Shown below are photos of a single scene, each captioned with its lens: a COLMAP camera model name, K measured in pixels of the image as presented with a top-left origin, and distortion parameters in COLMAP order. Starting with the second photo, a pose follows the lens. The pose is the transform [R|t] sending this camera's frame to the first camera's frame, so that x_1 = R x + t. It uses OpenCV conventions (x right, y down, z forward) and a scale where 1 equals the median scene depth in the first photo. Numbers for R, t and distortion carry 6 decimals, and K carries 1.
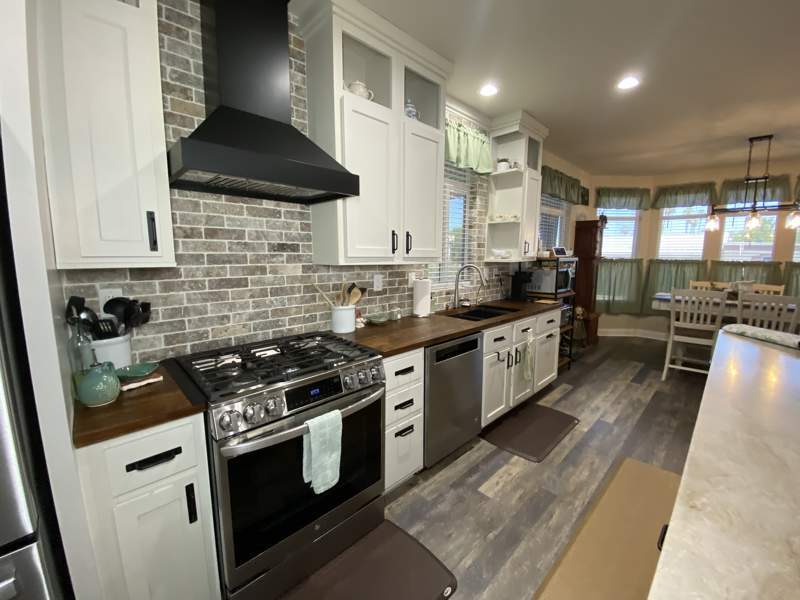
lens RADIAL K [[322.0, 0, 397.7], [0, 322.0, 301.4], [0, 0, 1]] dist [0.031285, -0.027295]
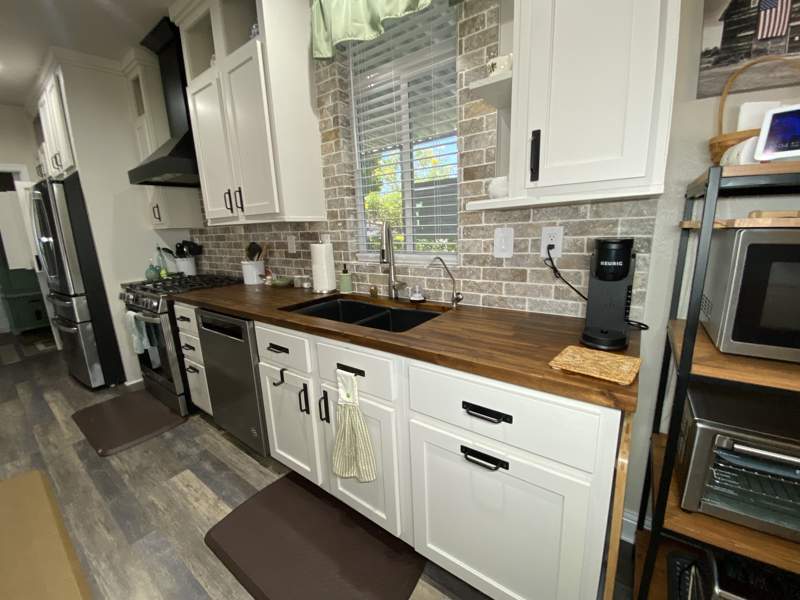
lens RADIAL K [[322.0, 0, 397.7], [0, 322.0, 301.4], [0, 0, 1]] dist [0.031285, -0.027295]
pose [[0.170866, 0.220998, -0.960190, 0.967349], [-0.094956, 0.973678, 0.207205, -0.124827], [0.980708, 0.055771, 0.187354, 1.173978]]
